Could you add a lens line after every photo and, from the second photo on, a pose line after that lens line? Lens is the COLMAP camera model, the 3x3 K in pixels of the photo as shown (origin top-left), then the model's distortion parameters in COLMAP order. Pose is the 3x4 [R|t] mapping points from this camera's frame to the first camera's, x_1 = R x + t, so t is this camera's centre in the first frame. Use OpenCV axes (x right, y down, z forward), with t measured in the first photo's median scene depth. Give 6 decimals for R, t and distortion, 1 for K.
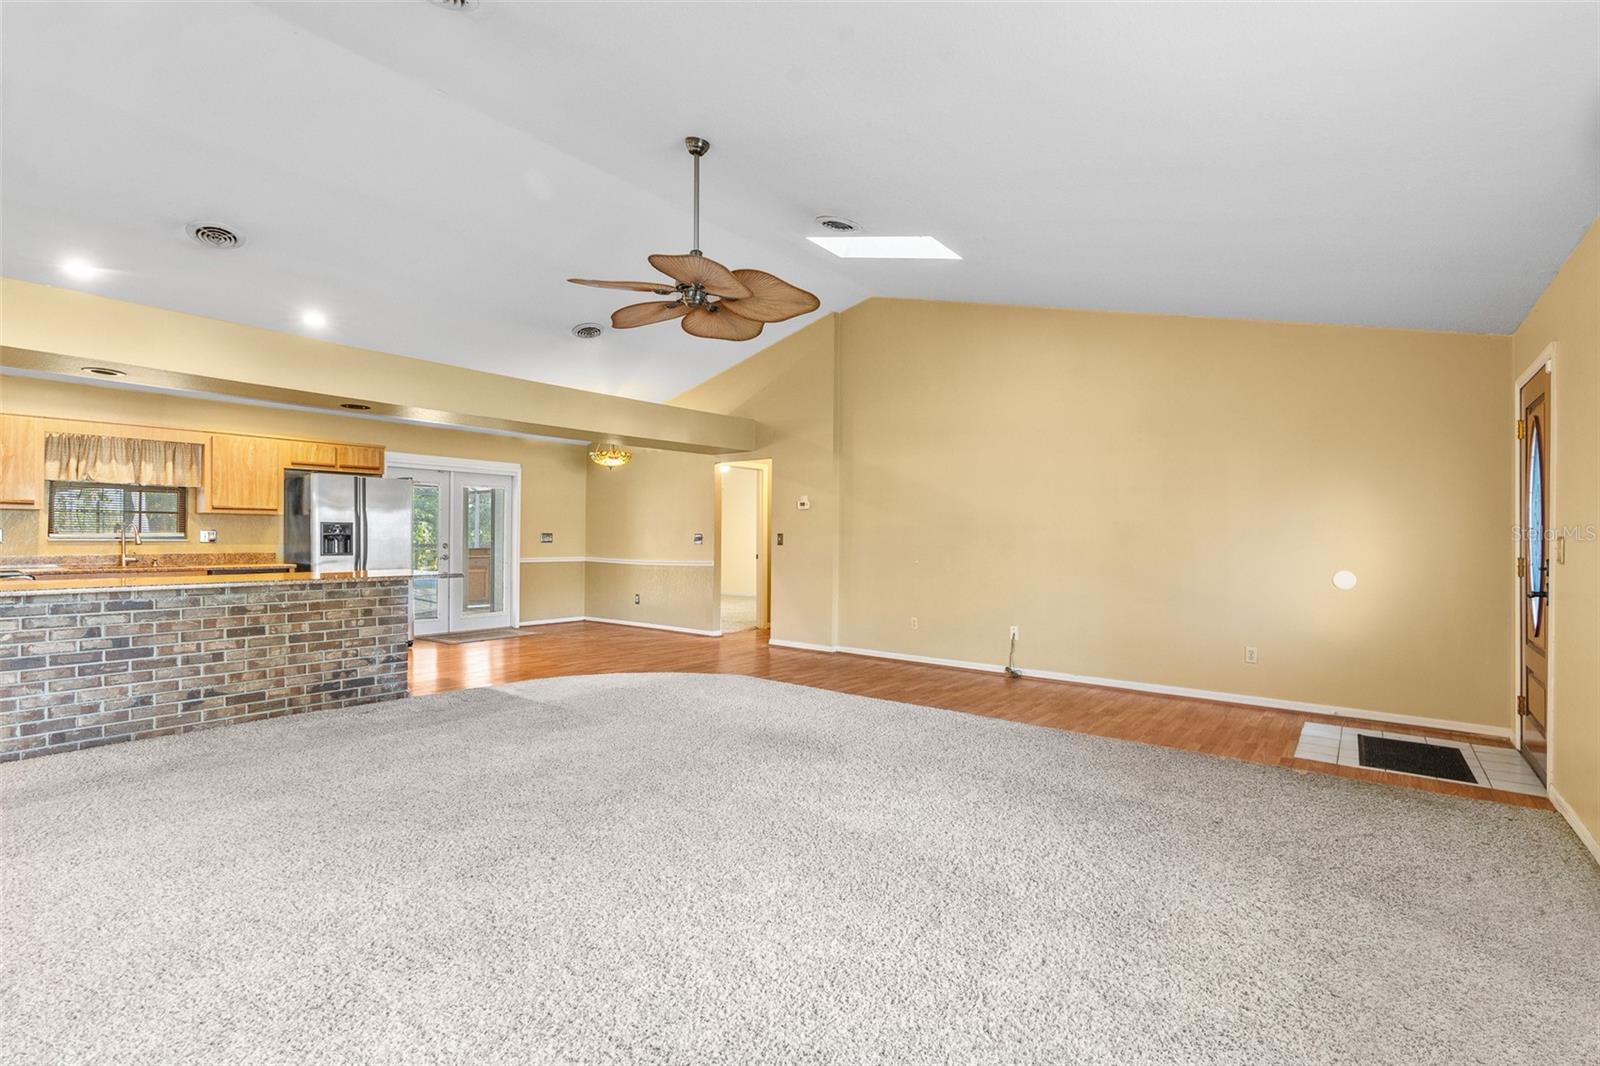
lens RADIAL K [[711.6, 0, 800.0], [0, 711.6, 533.0], [0, 0, 1]] dist [-0.002752, 0.000048]
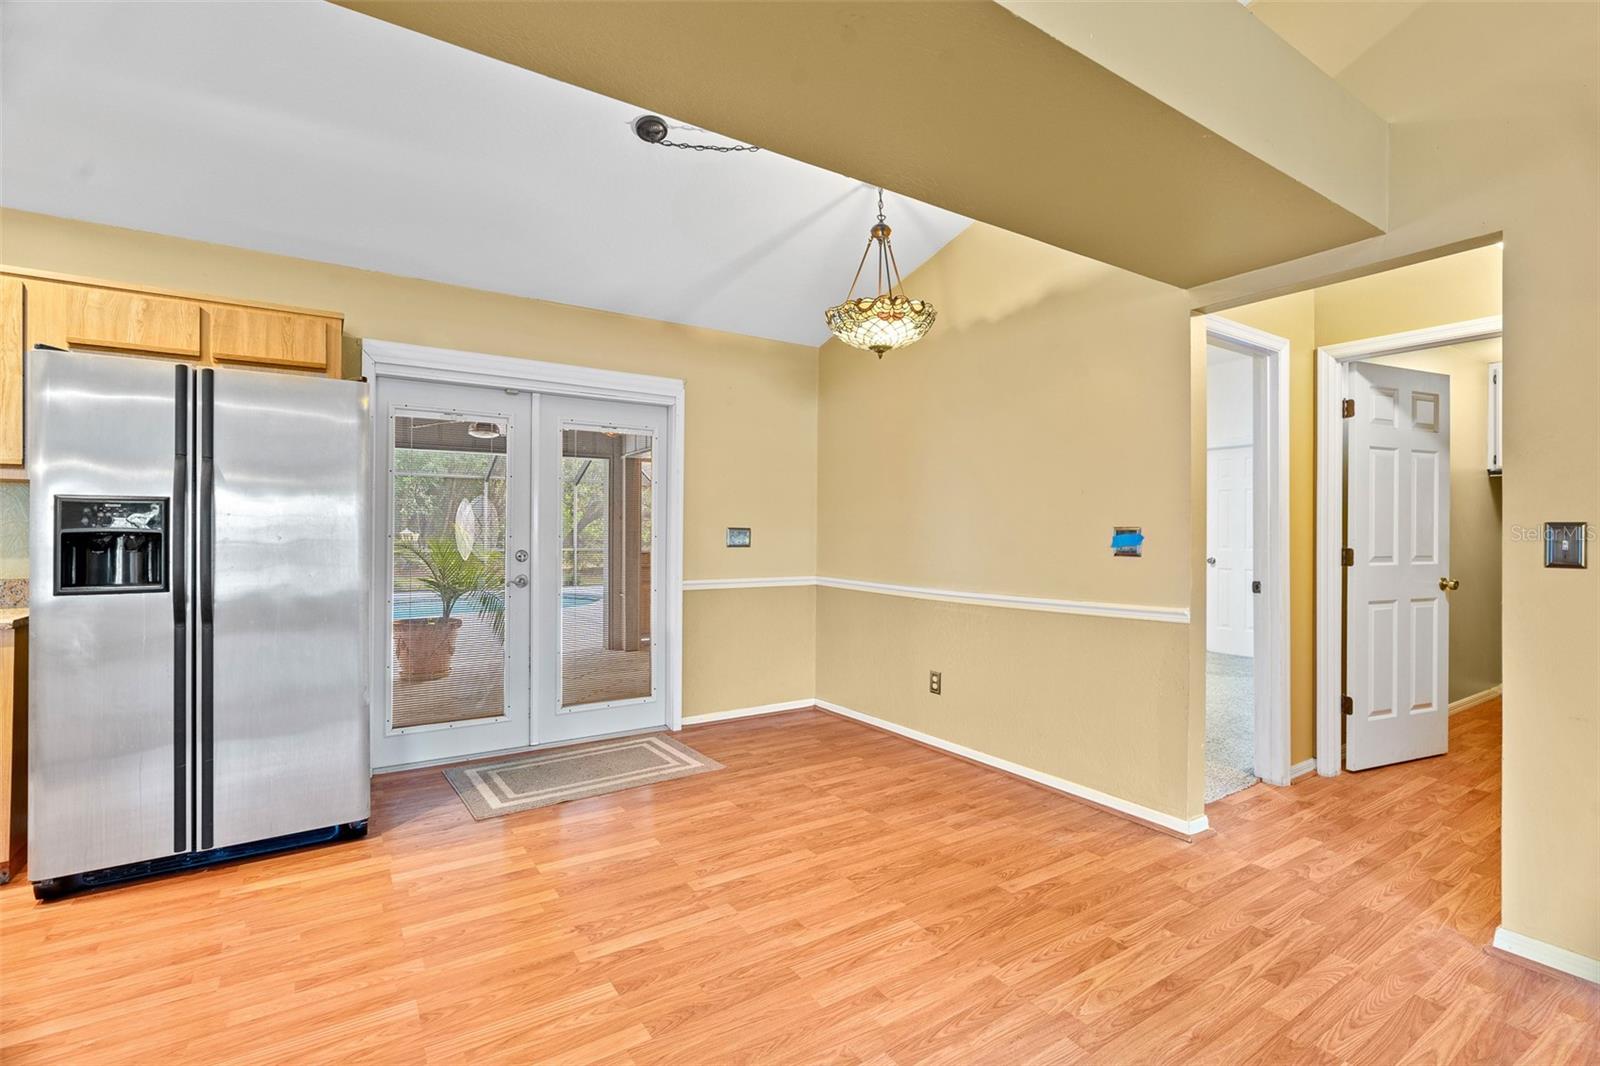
lens RADIAL K [[711.6, 0, 800.0], [0, 711.6, 533.0], [0, 0, 1]] dist [-0.002752, 0.000048]
pose [[0.952075, -0.002955, -0.305850, -0.328122], [0.004852, 0.999973, 0.005445, 0.002963], [0.305826, -0.006668, 0.952064, 1.070796]]
